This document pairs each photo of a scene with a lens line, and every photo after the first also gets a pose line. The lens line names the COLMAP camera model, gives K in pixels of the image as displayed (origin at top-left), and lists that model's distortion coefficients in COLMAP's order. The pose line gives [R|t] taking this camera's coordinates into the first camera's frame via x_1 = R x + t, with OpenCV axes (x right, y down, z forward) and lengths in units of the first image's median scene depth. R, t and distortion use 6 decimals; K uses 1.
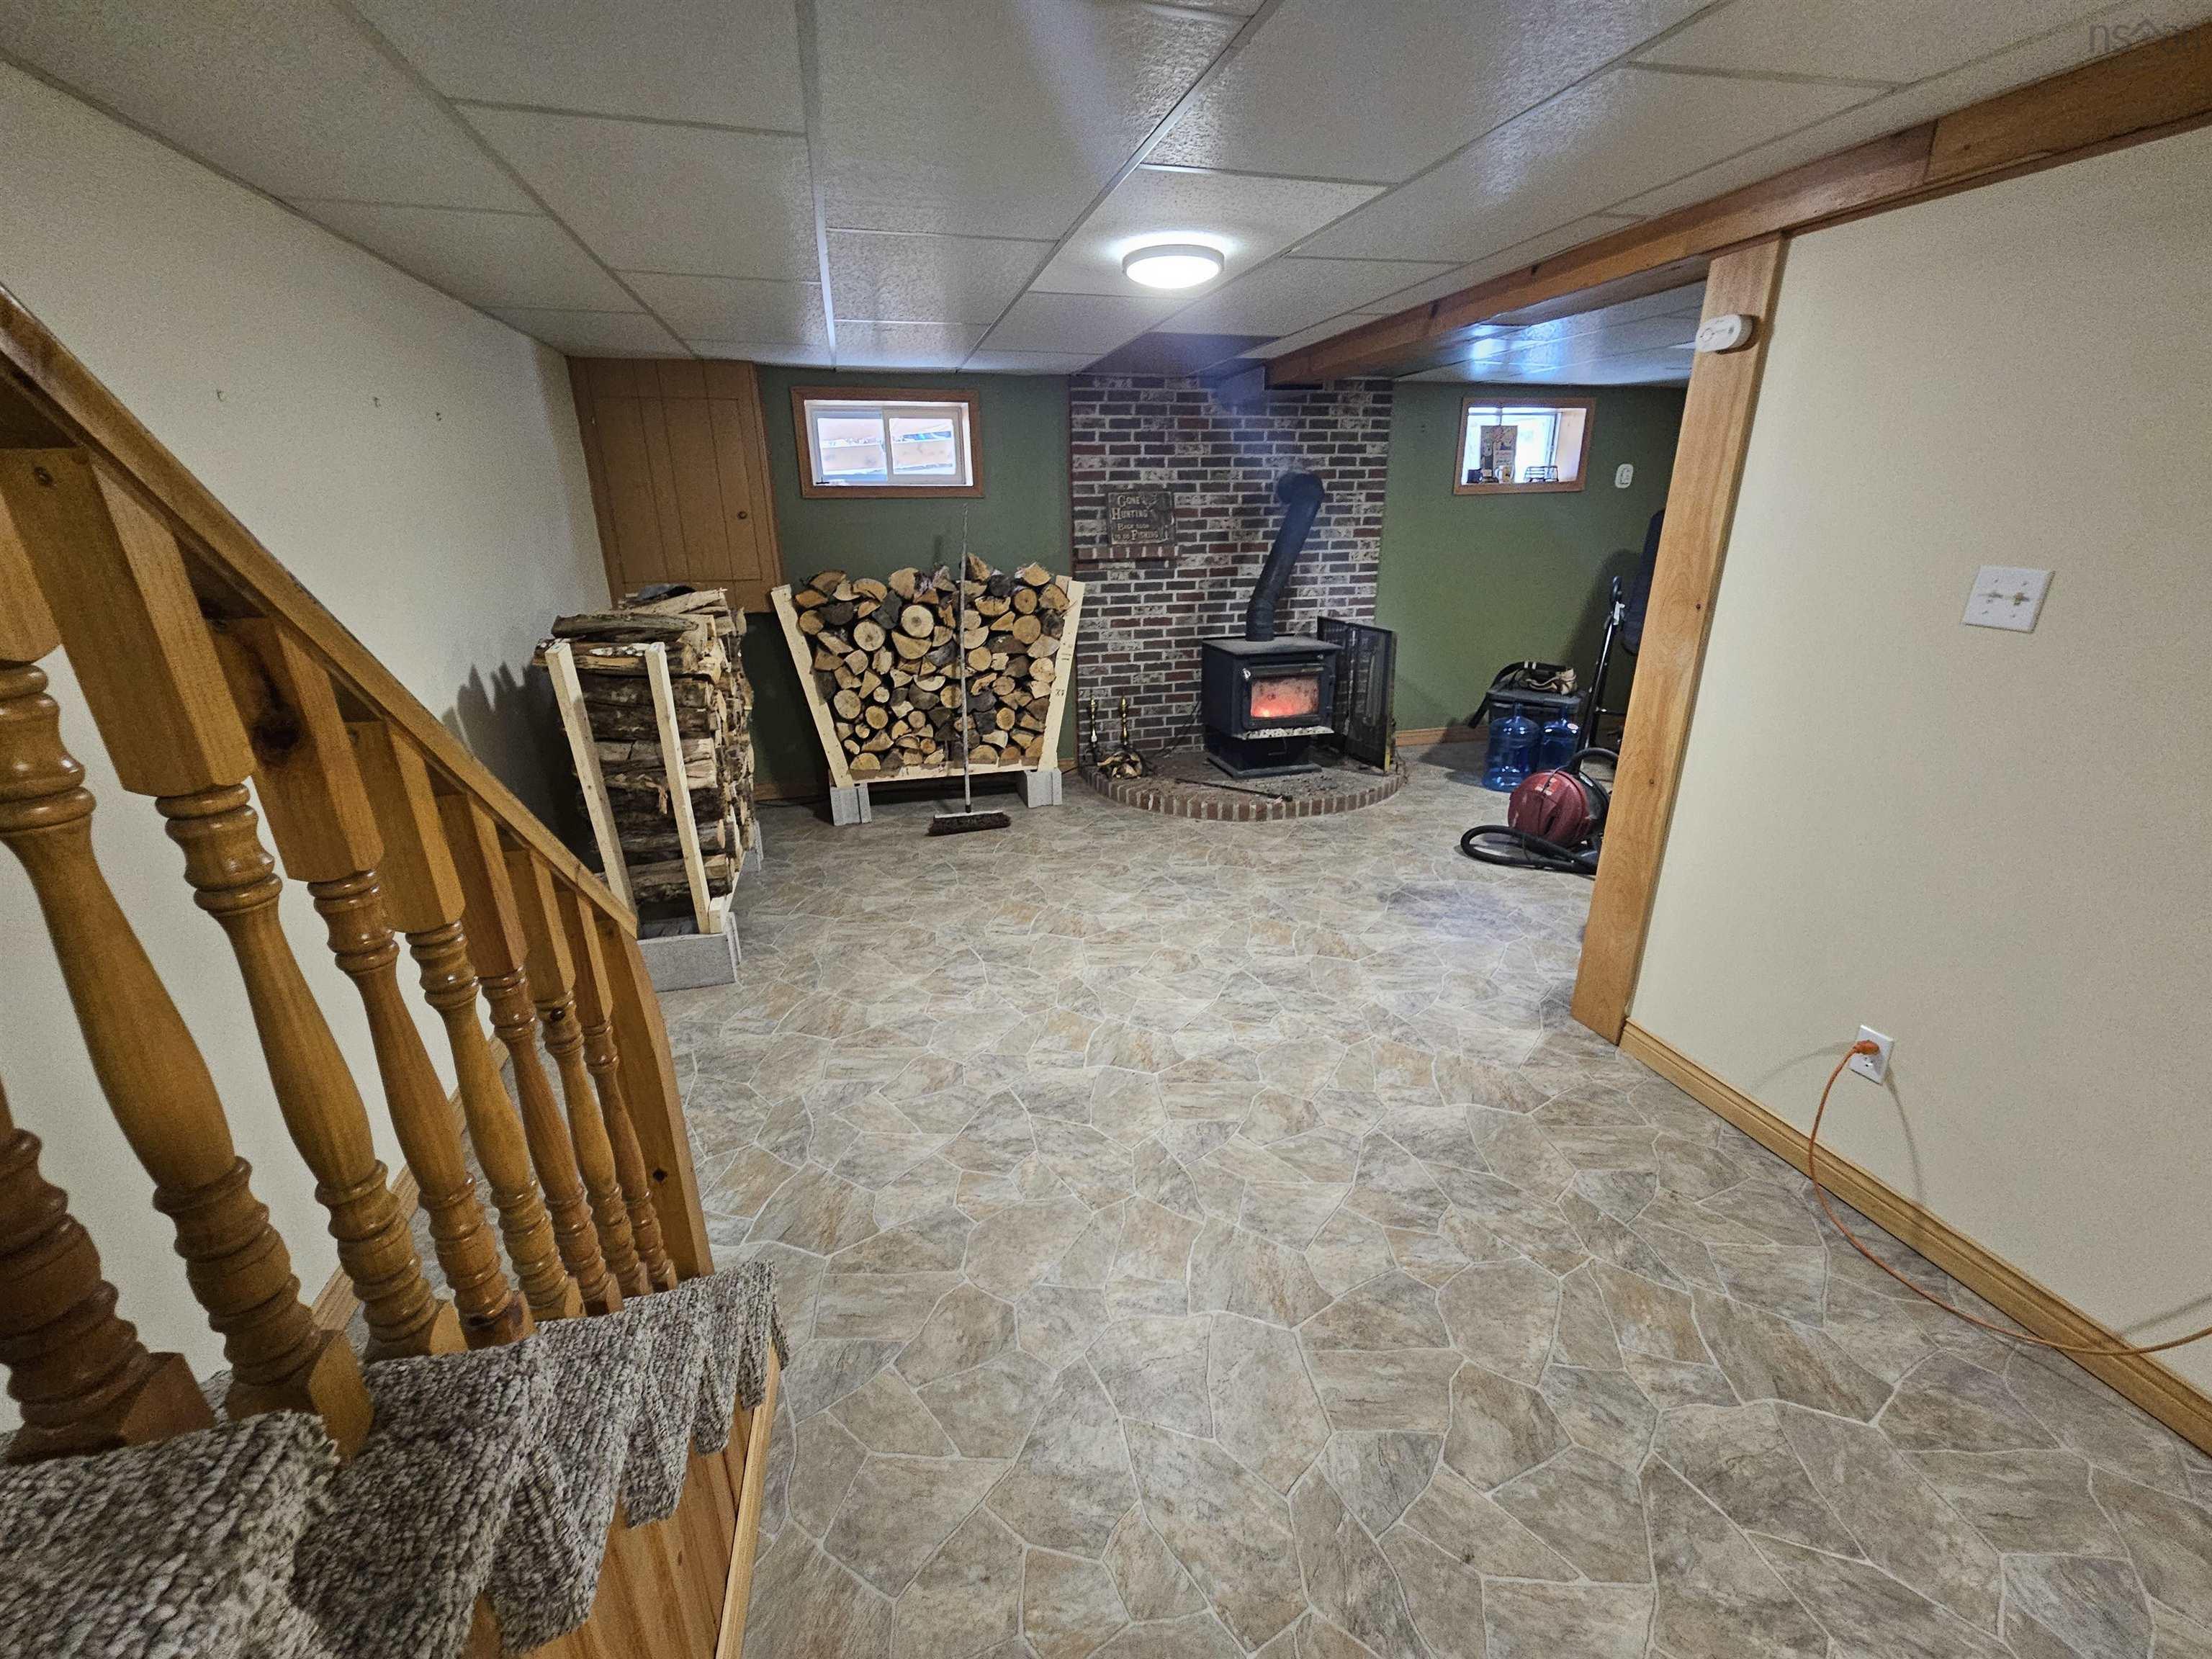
lens RADIAL K [[910.0, 0, 1104.3], [0, 910.0, 839.0], [0, 0, 1]] dist [-0.001366, 0.001394]
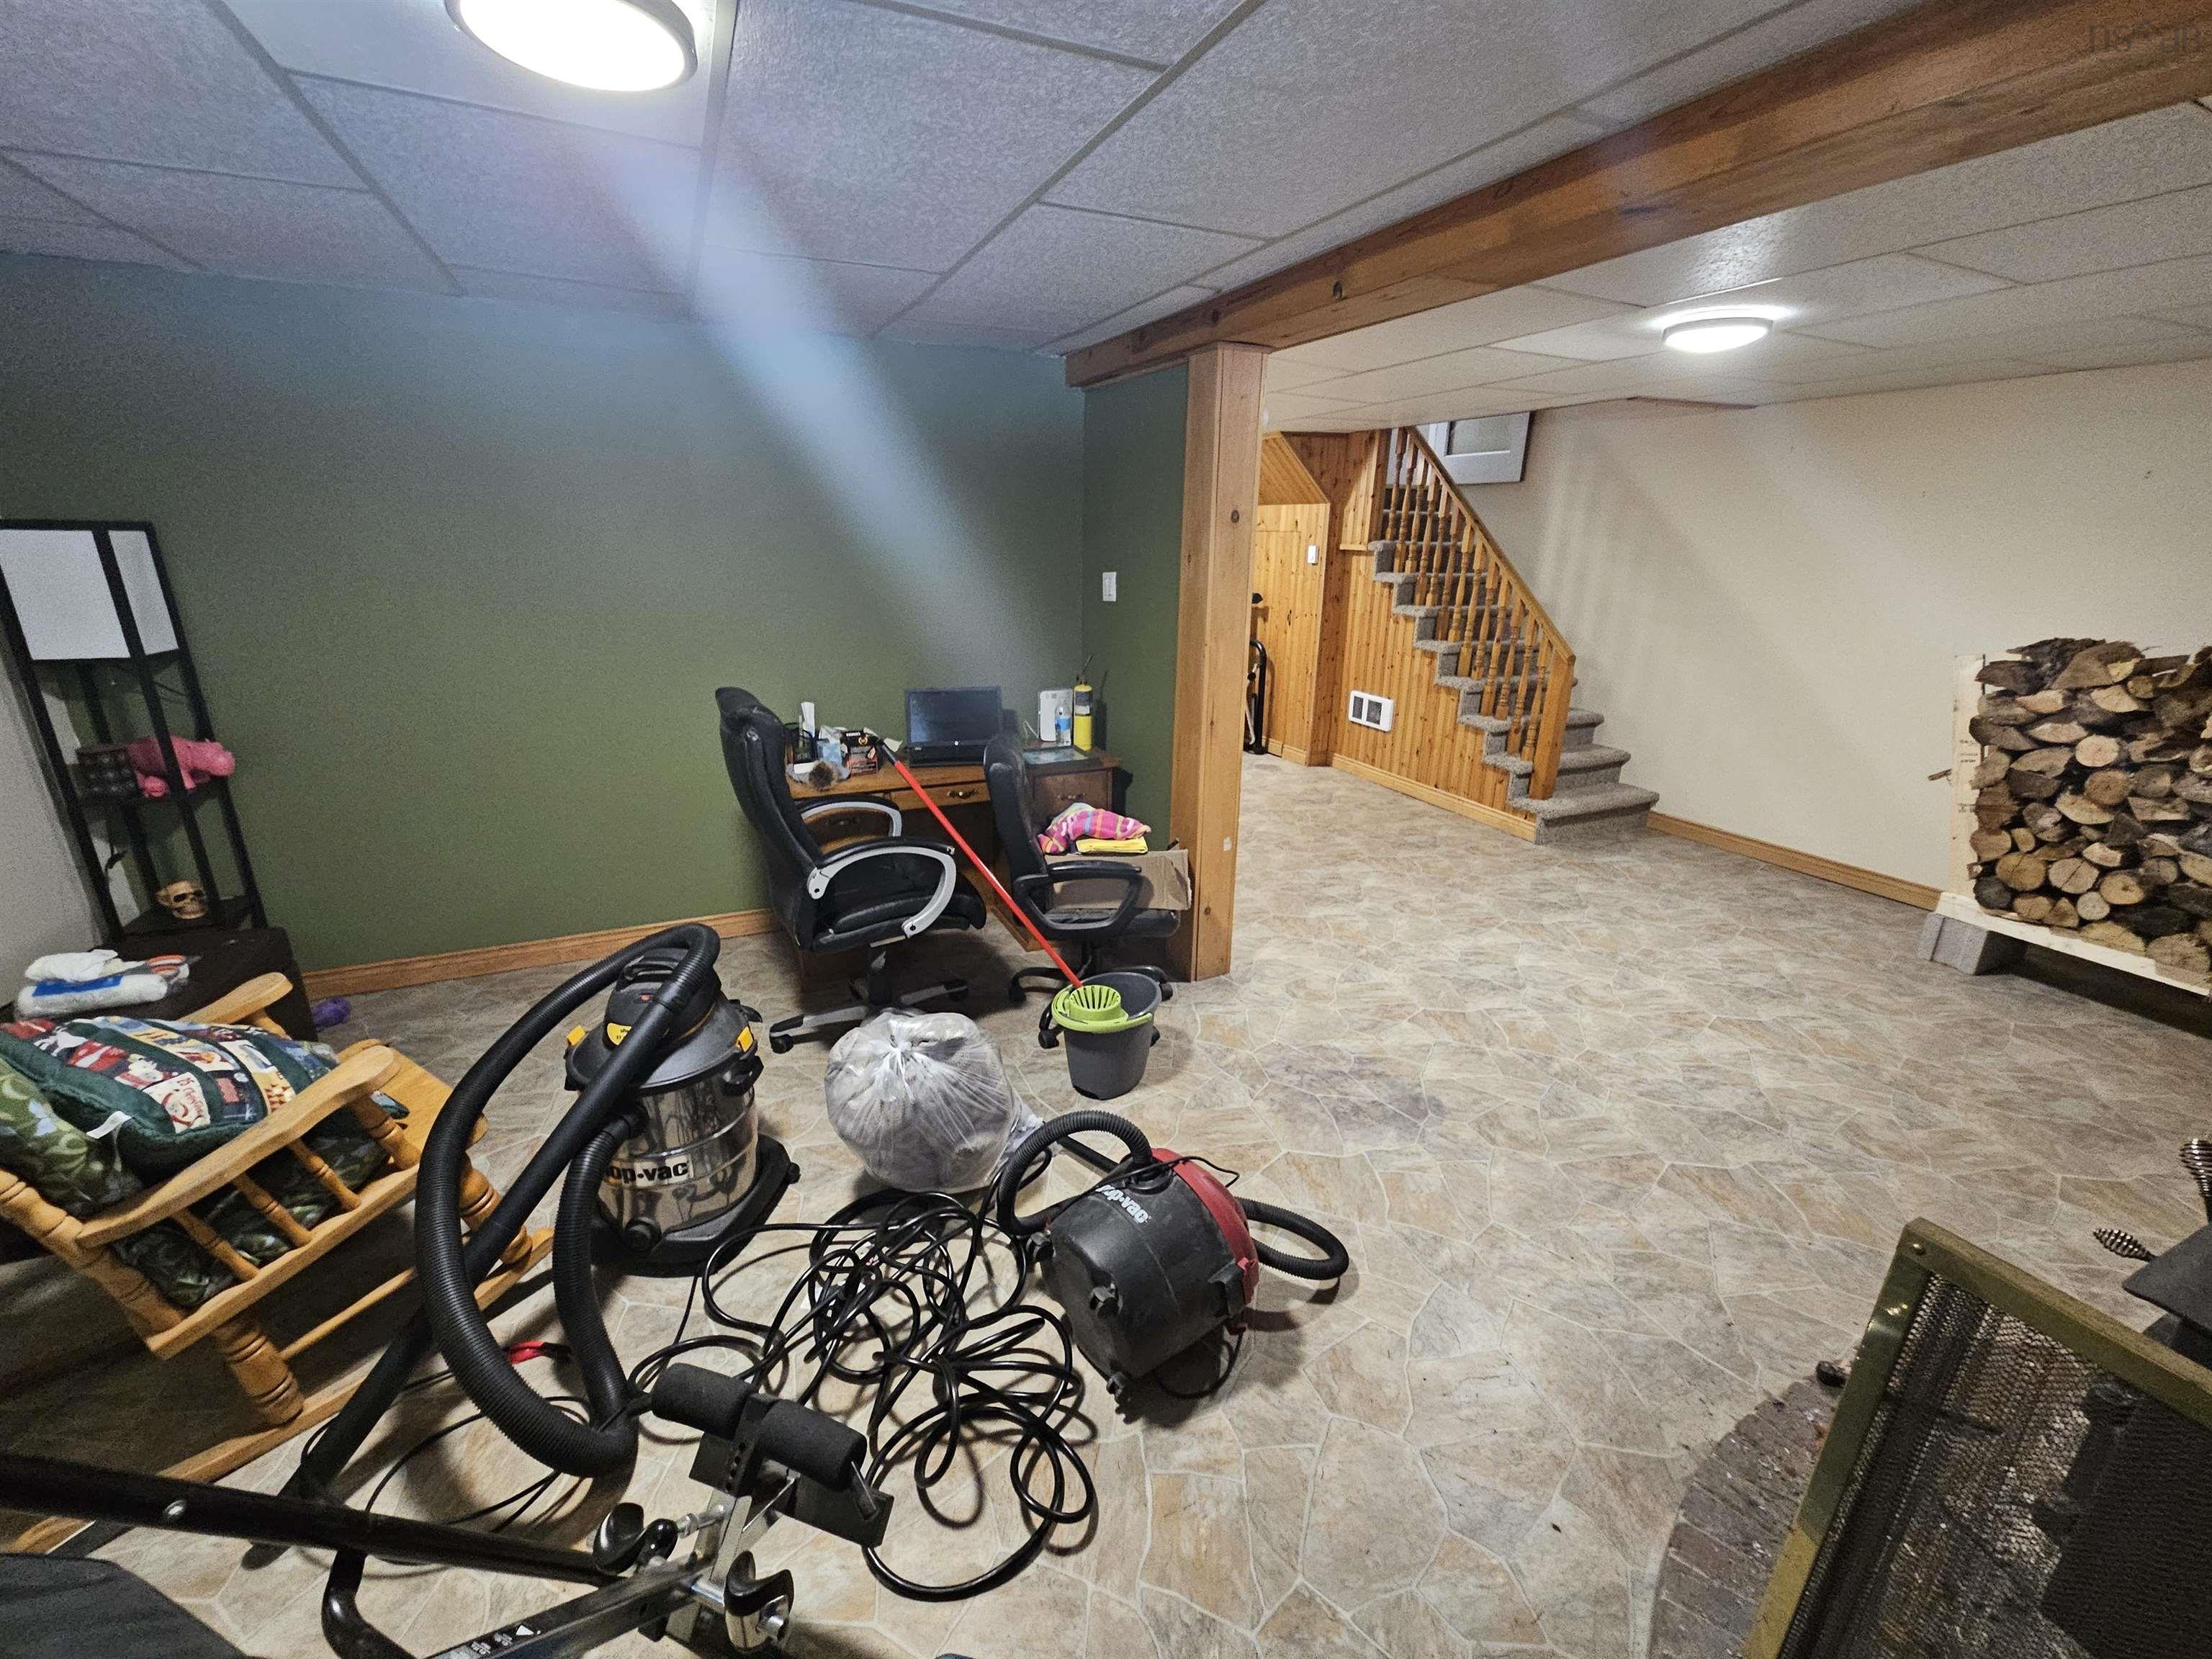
lens RADIAL K [[910.0, 0, 1103.8], [0, 910.0, 833.9], [0, 0, 1]] dist [-0.001366, 0.001394]
pose [[-0.985165, 0.050631, -0.163972, 0.772910], [-0.062897, 0.782470, 0.619503, -0.602242], [0.159669, 0.620626, -0.767678, 1.595888]]
